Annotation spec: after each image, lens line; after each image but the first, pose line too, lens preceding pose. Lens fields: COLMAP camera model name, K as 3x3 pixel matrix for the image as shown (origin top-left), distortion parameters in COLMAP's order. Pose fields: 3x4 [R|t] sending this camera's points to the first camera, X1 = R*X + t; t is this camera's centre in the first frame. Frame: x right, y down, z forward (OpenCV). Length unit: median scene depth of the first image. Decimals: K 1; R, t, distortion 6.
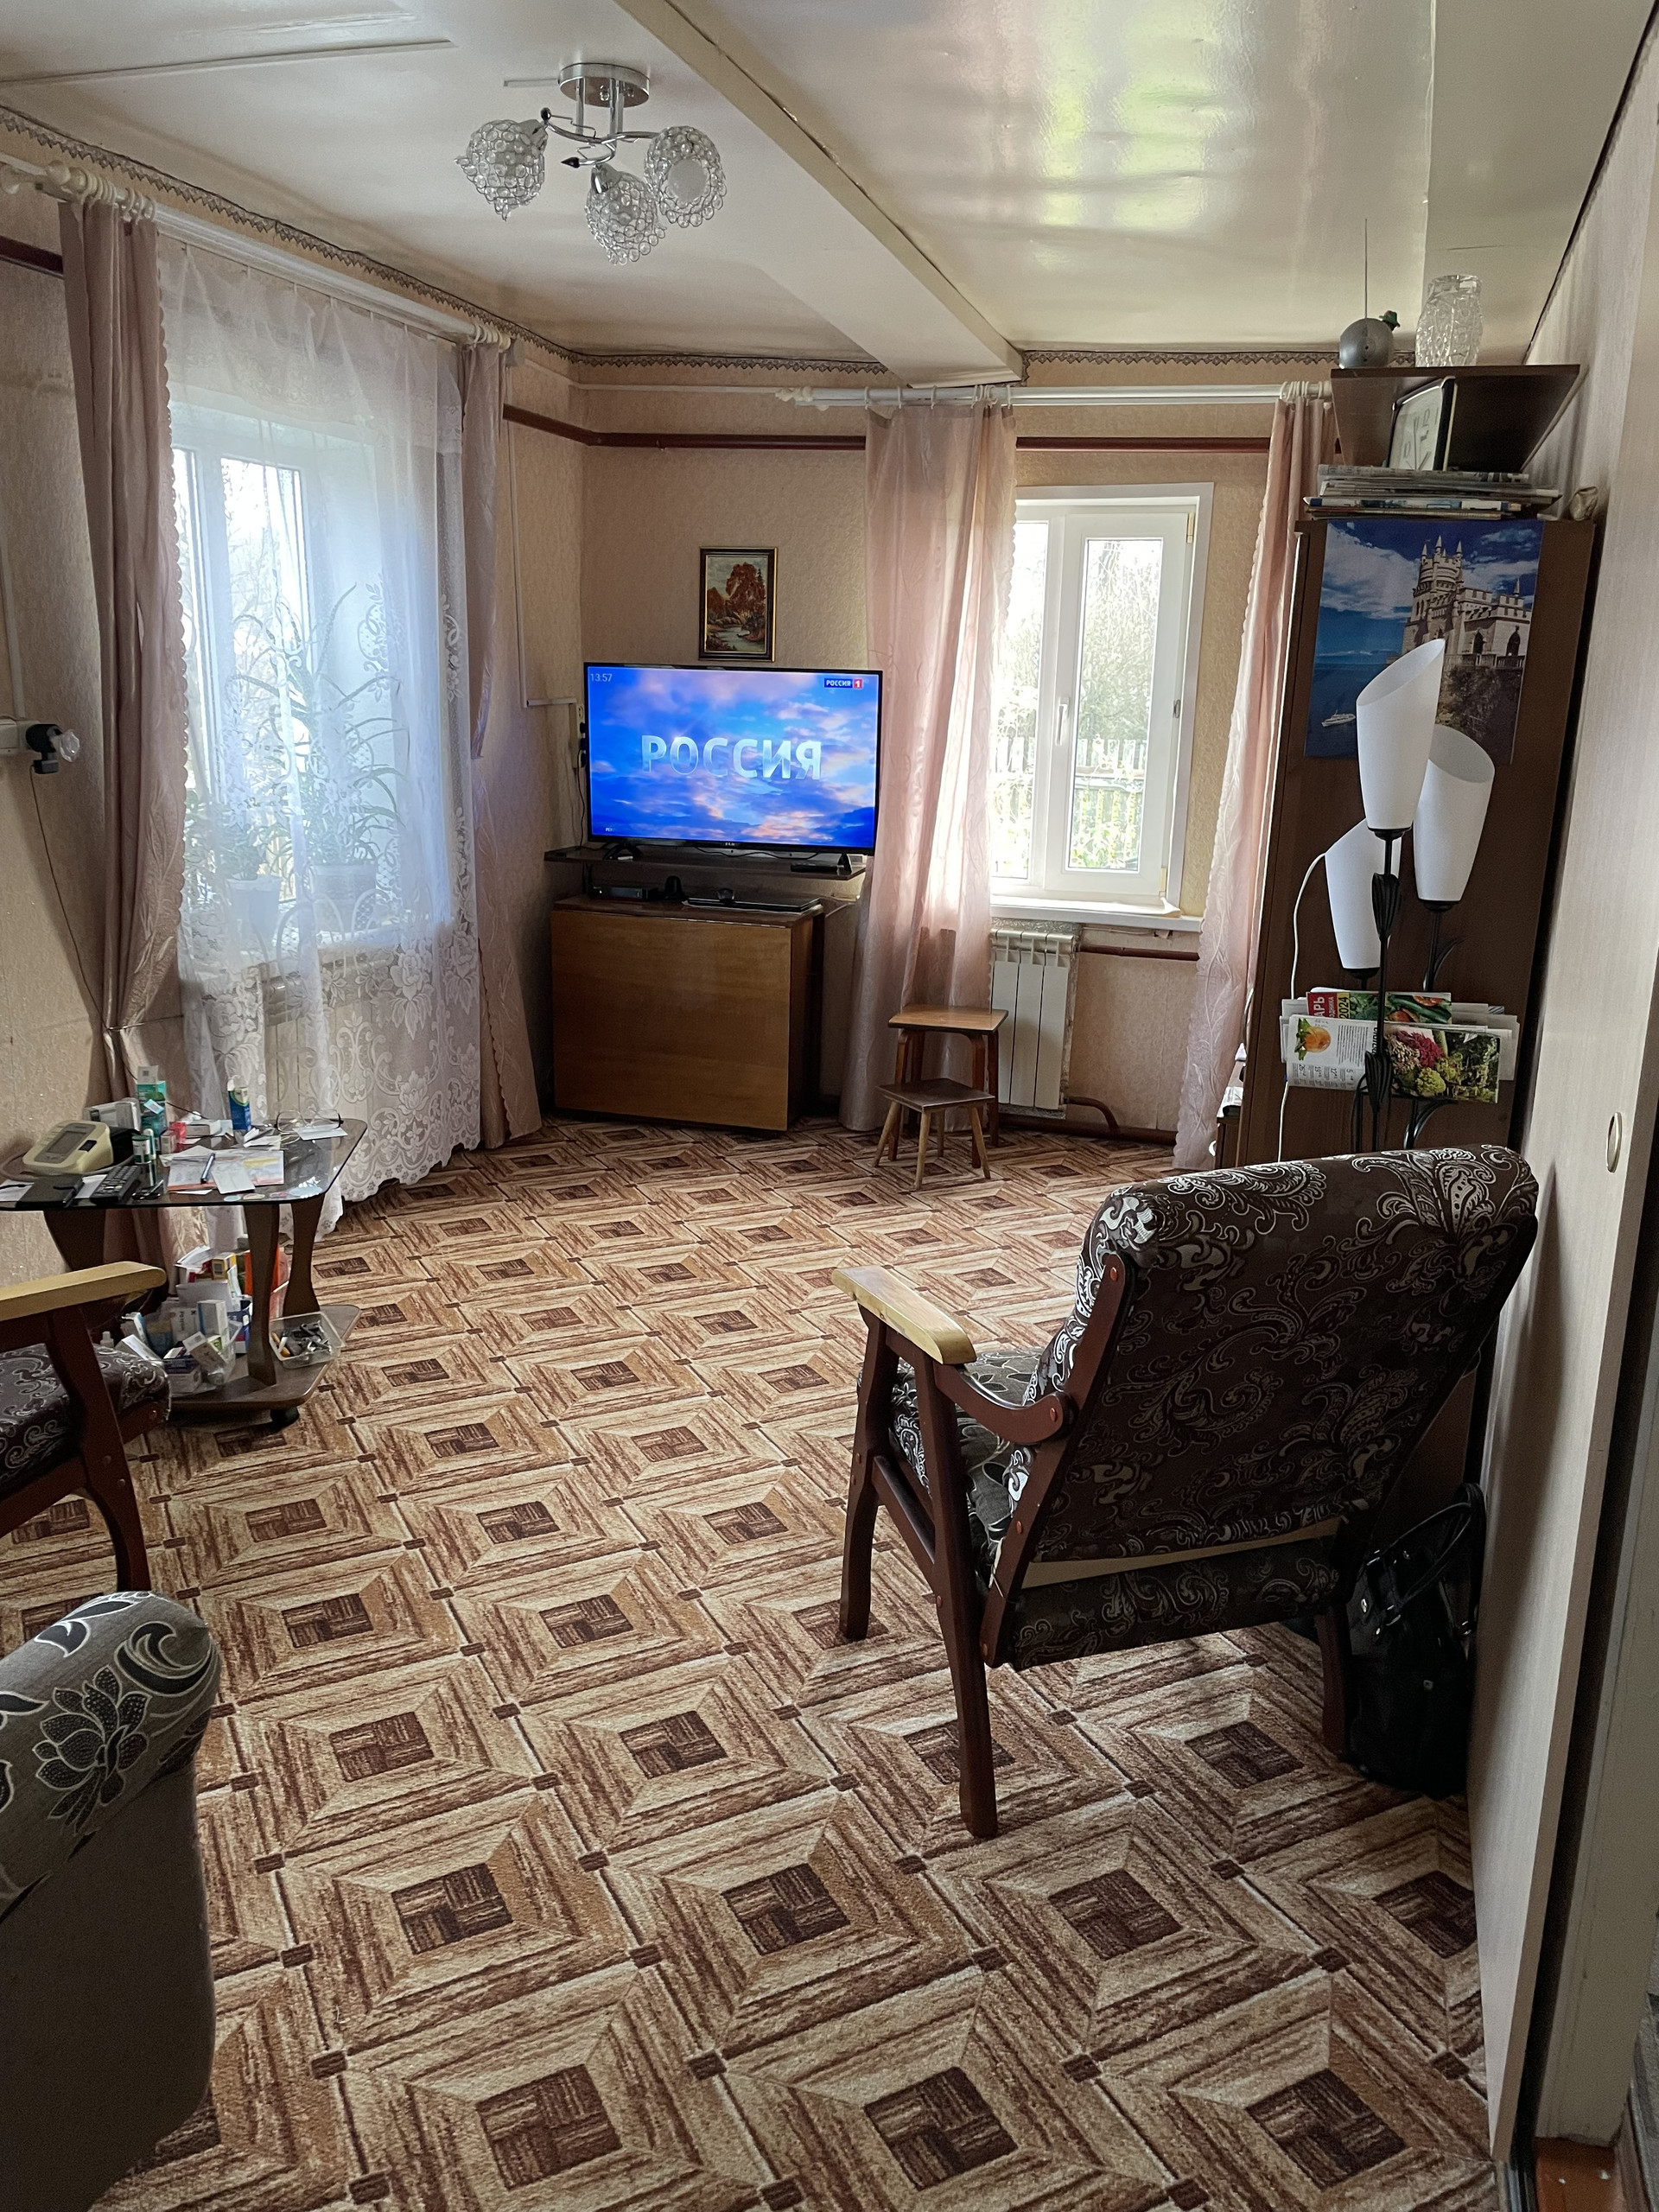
lens RADIAL K [[1677.3, 0, 842.7], [0, 1677.3, 1108.0], [0, 0, 1]] dist [0.117770, -0.174153]
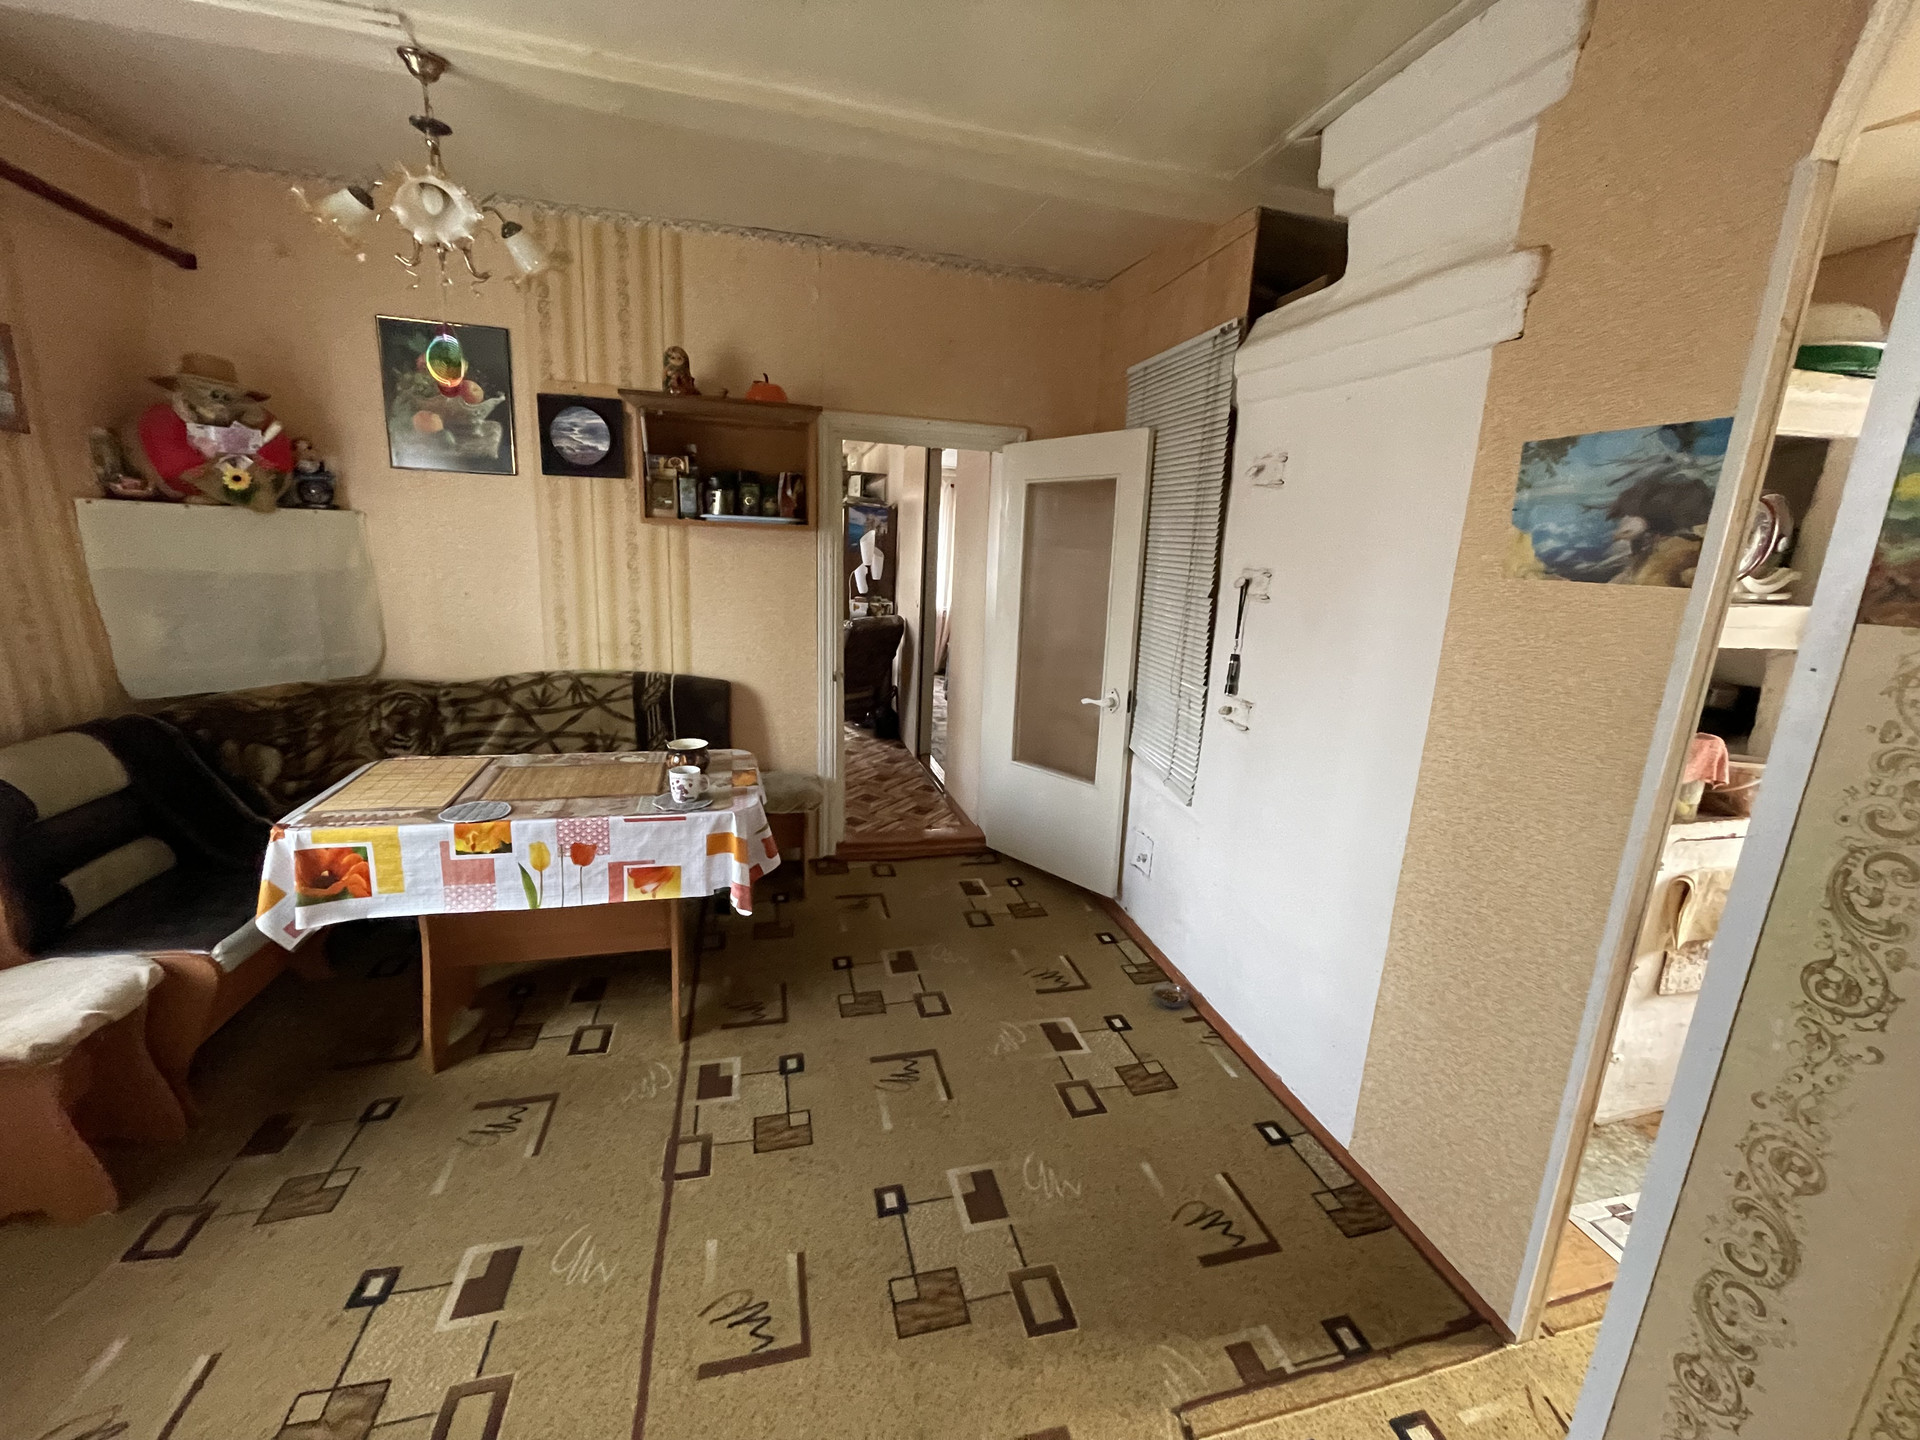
lens RADIAL K [[768.0, 0, 959.8], [0, 768.0, 717.0], [0, 0, 1]] dist [-0.003632, -0.000876]
pose [[0.854777, -0.097358, 0.509783, -0.588713], [0.099533, 0.994766, 0.023089, 0.234891], [-0.509363, 0.031004, 0.859993, -0.999306]]
